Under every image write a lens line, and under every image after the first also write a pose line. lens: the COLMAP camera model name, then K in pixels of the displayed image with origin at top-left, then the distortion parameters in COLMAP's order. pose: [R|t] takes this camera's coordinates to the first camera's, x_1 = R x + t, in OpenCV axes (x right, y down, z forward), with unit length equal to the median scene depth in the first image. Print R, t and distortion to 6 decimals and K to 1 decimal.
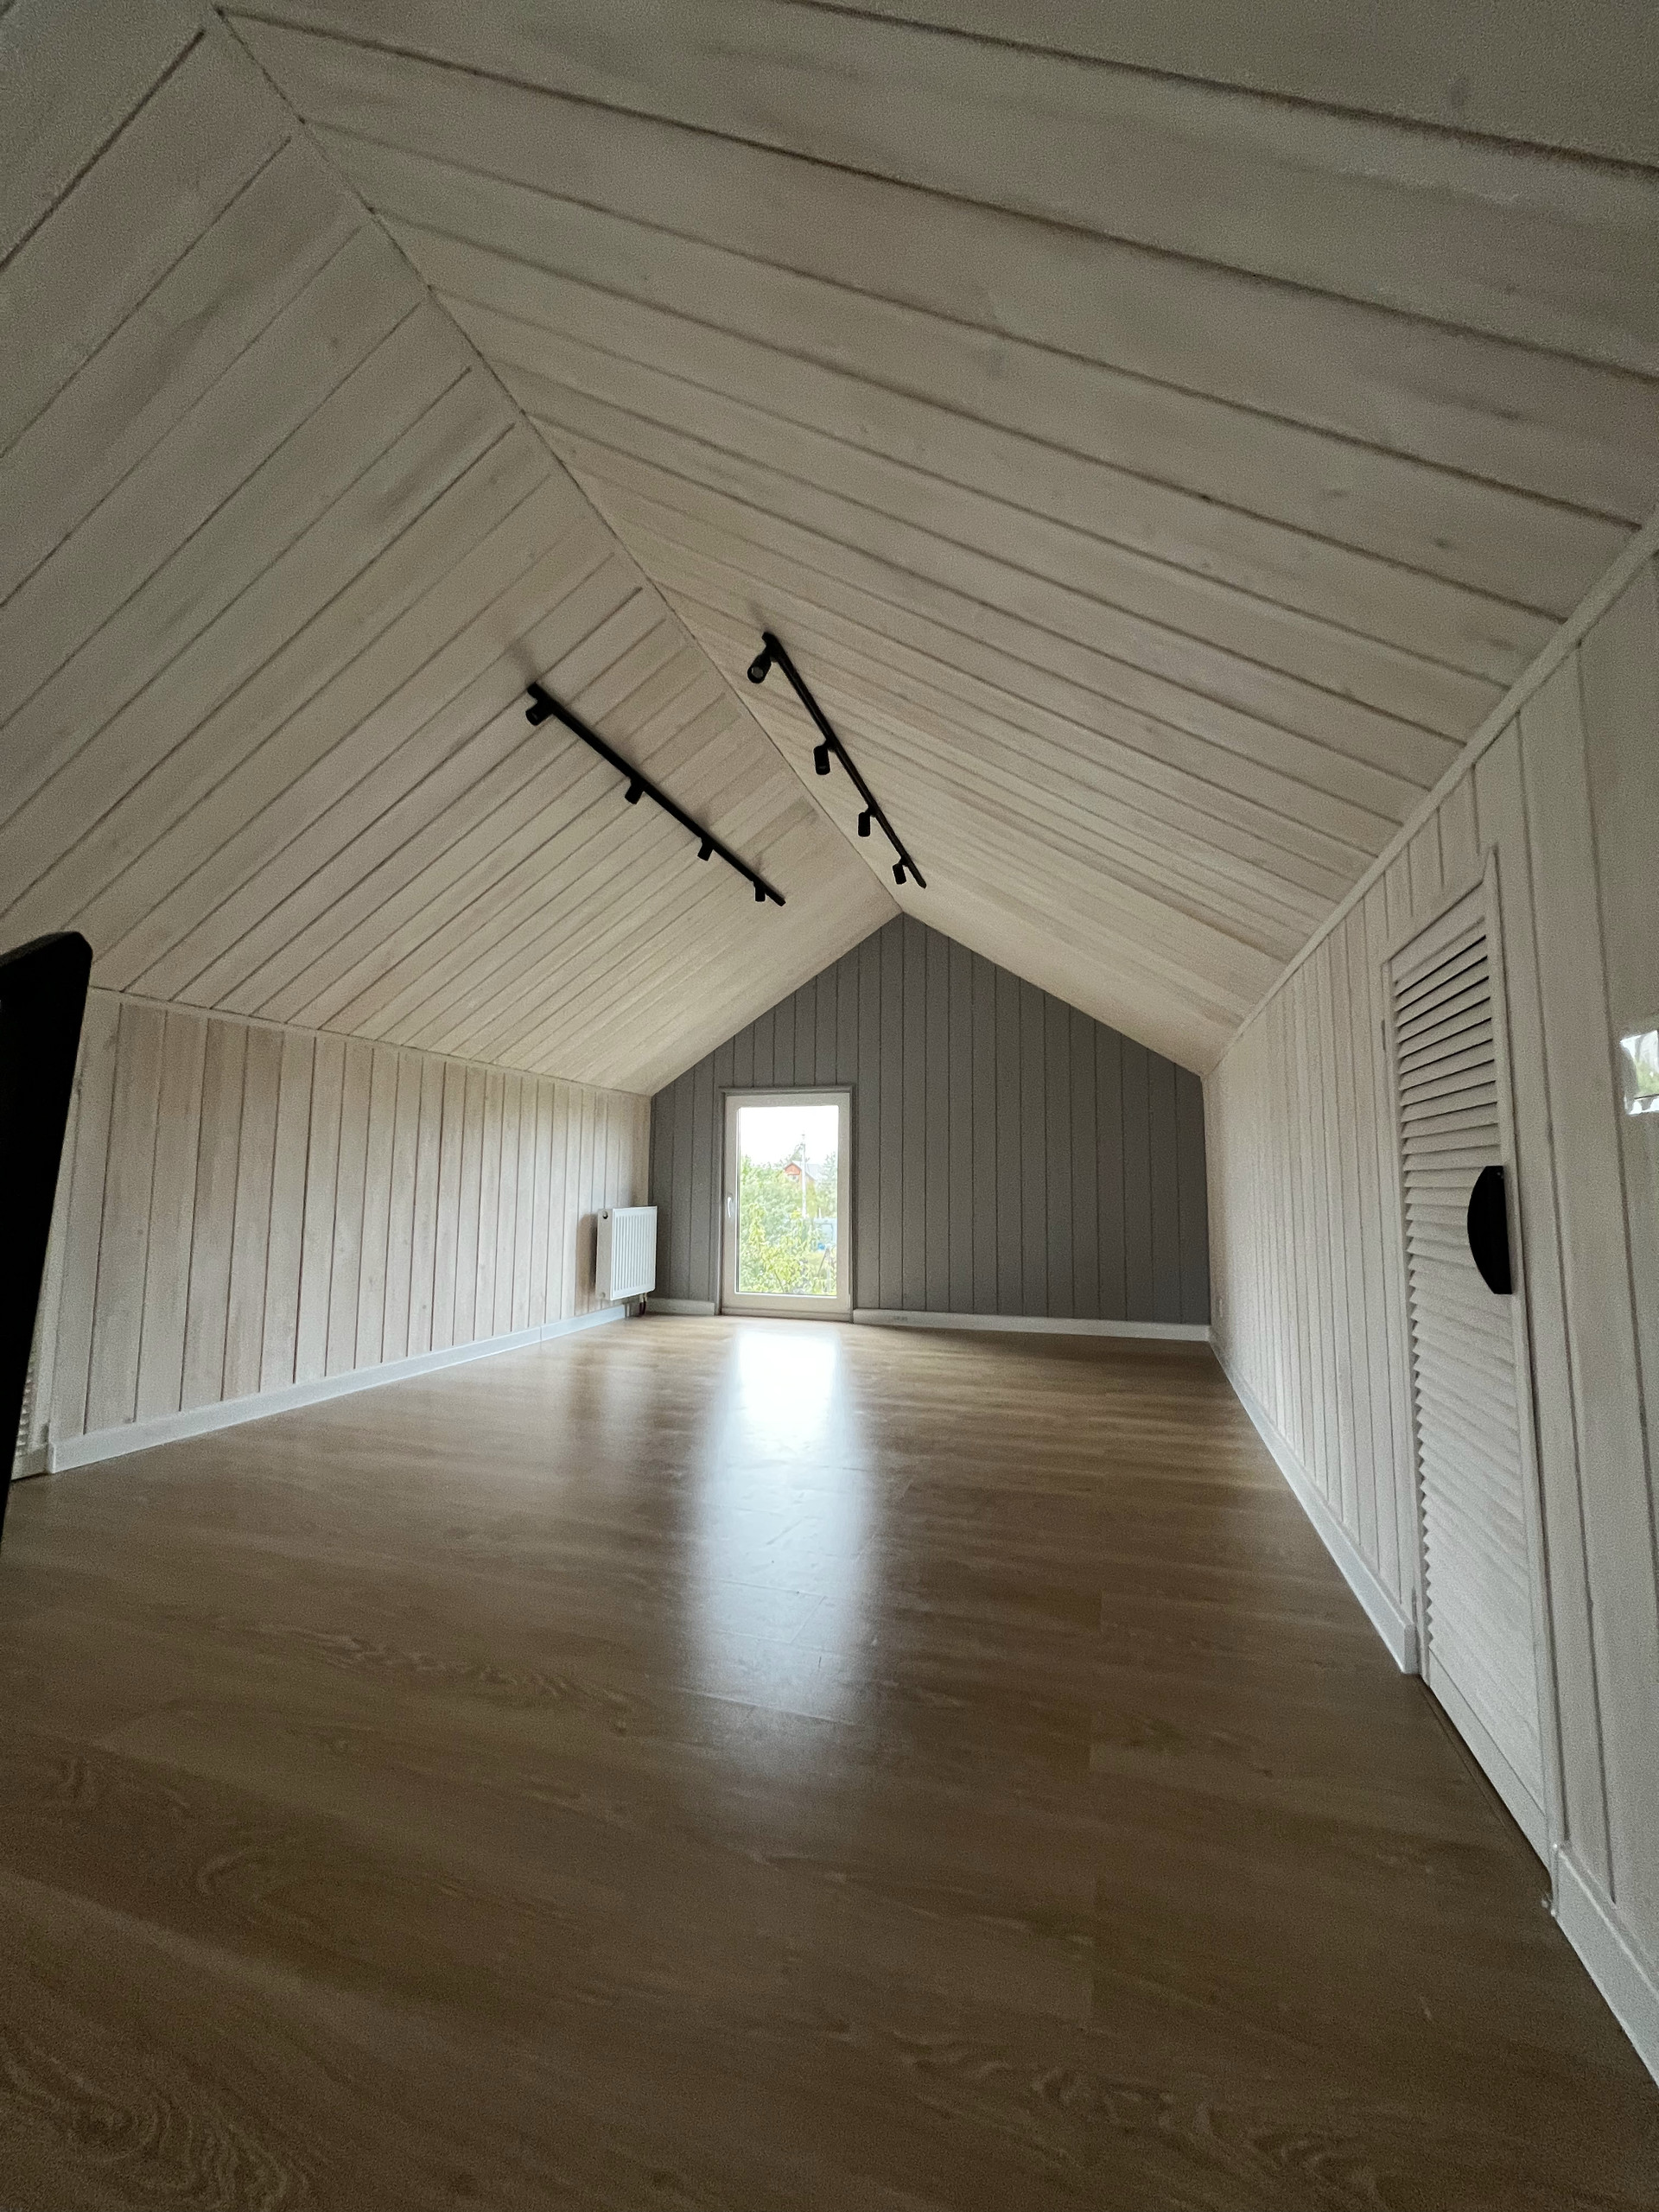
lens RADIAL K [[896.0, 0, 825.3], [0, 896.0, 1095.2], [0, 0, 1]] dist [0.001927, 0.000070]
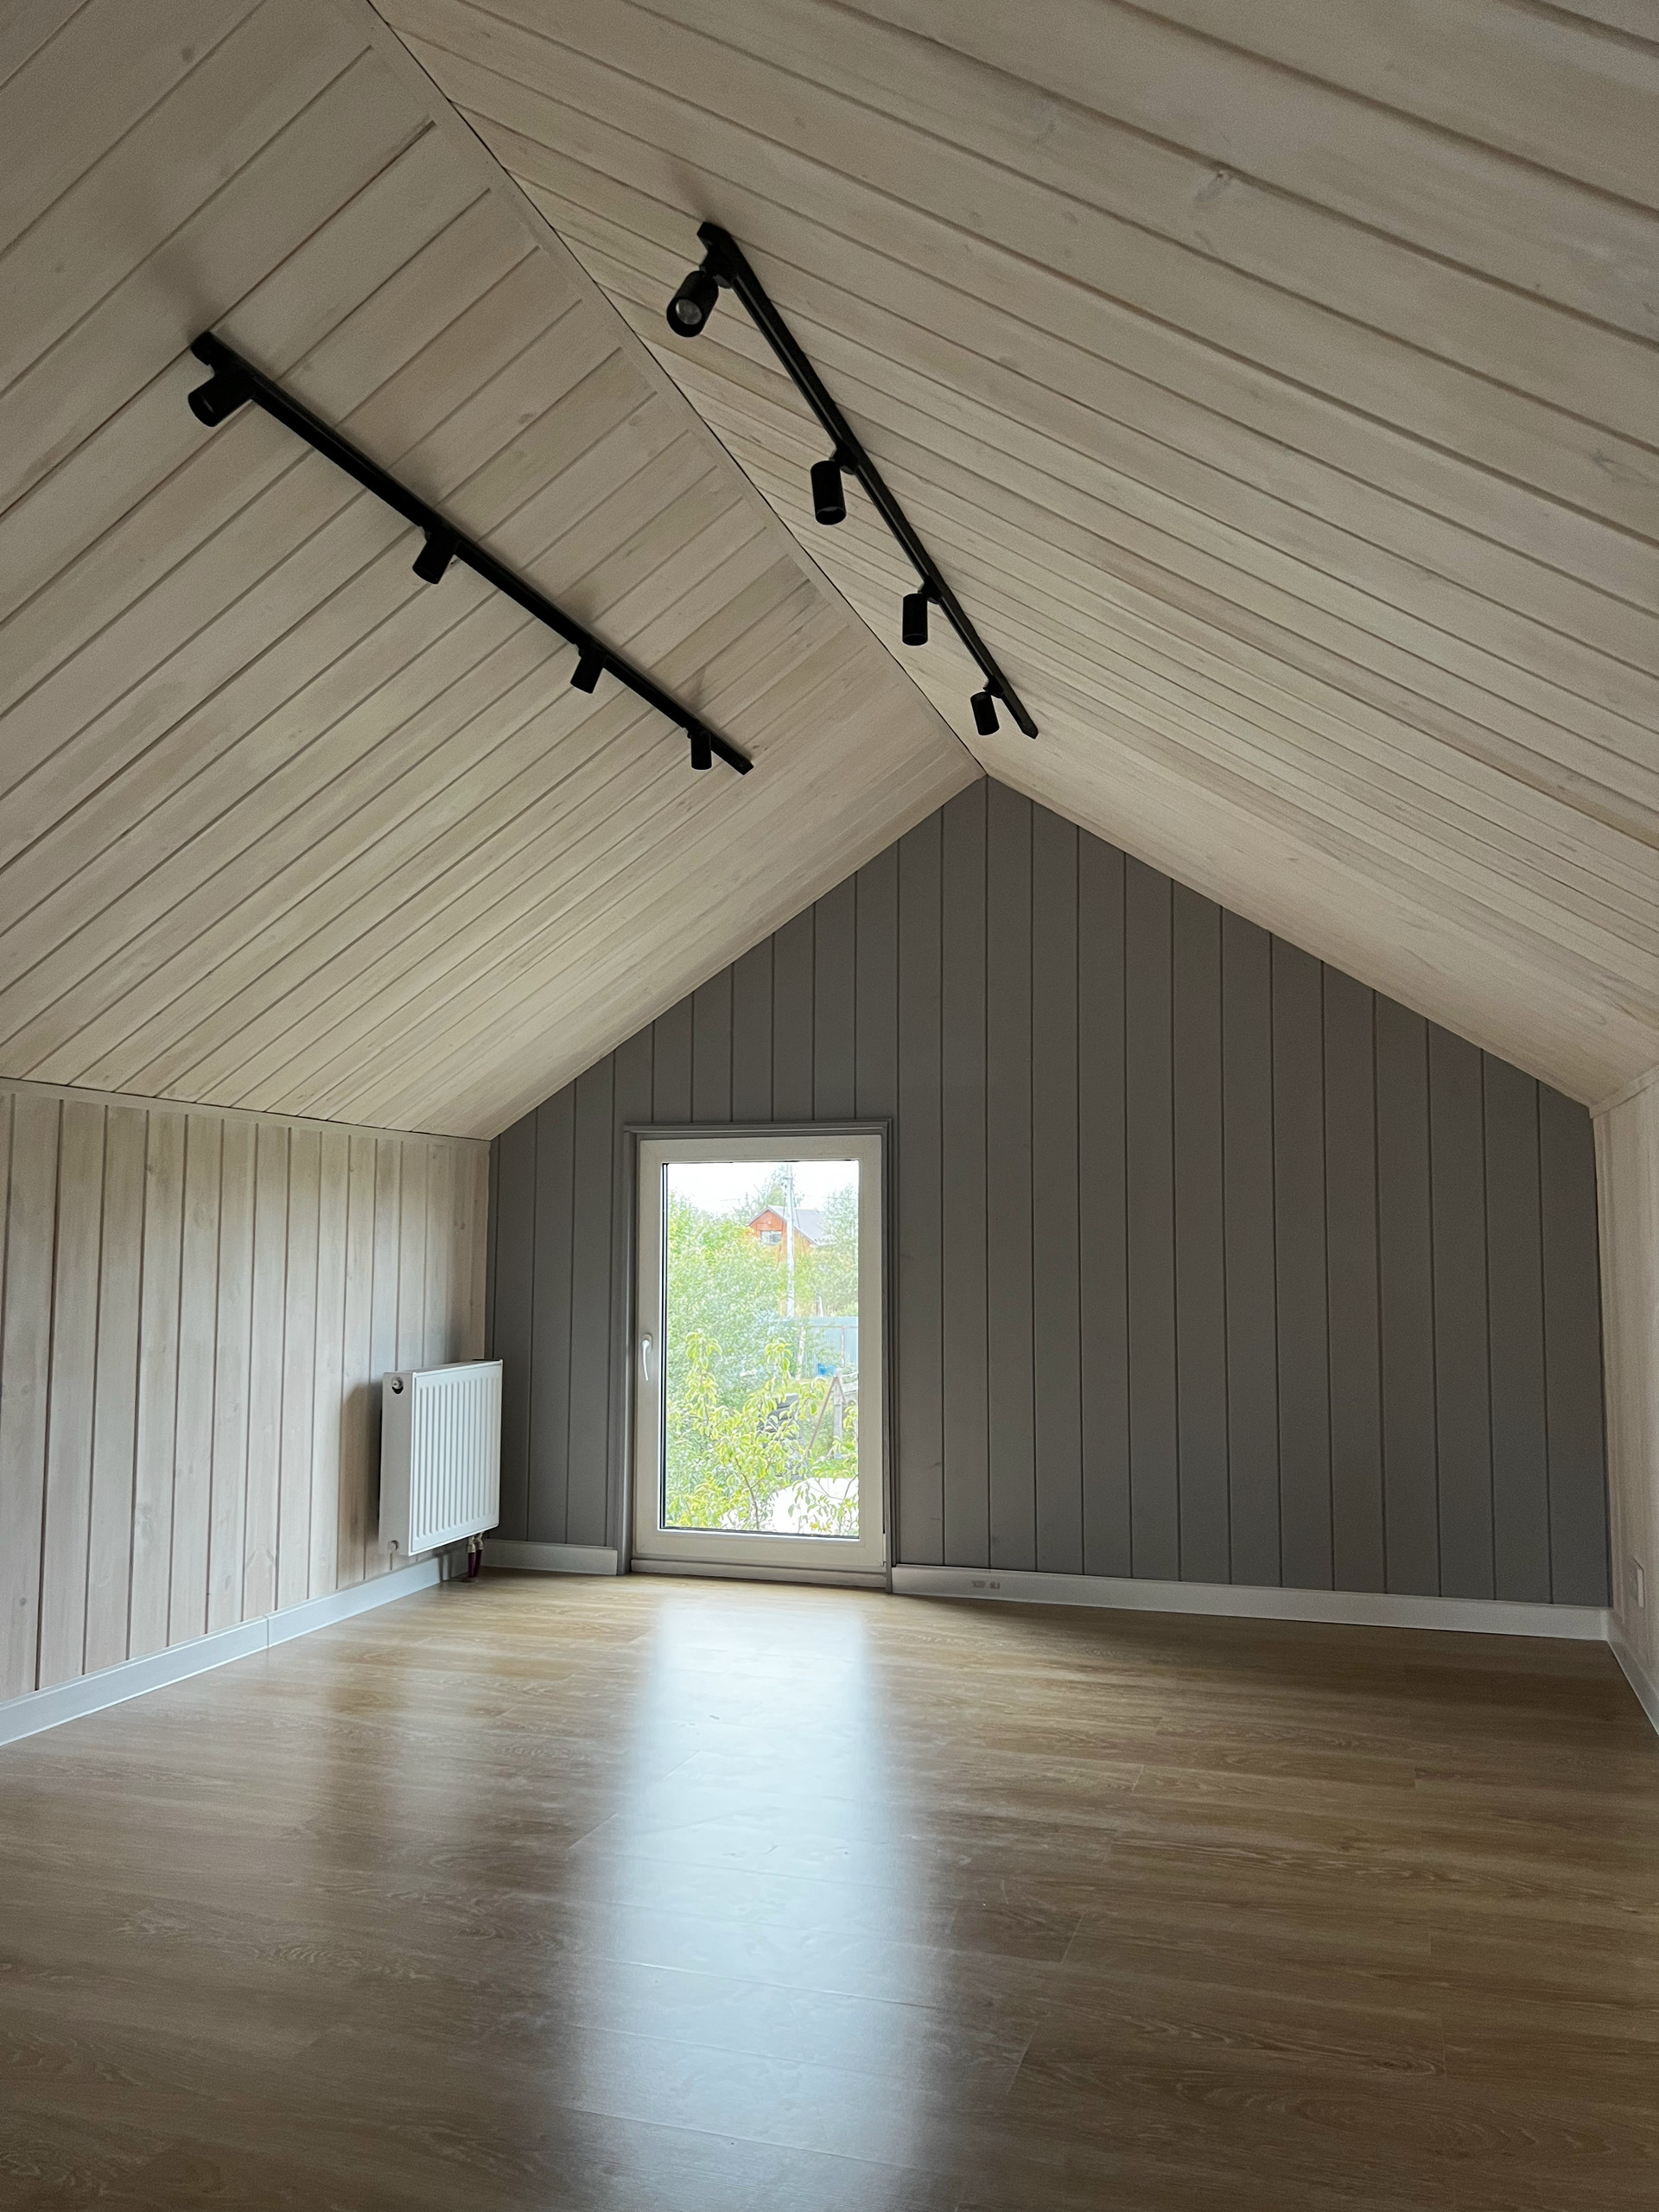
lens RADIAL K [[1659.7, 0, 828.4], [0, 1659.7, 1105.1], [0, 0, 1]] dist [0.055643, -0.066713]
pose [[0.999984, -0.005676, 0.000240, -0.004403], [0.005669, 0.999744, 0.021923, -0.054134], [-0.000364, -0.021922, 0.999760, 0.086860]]
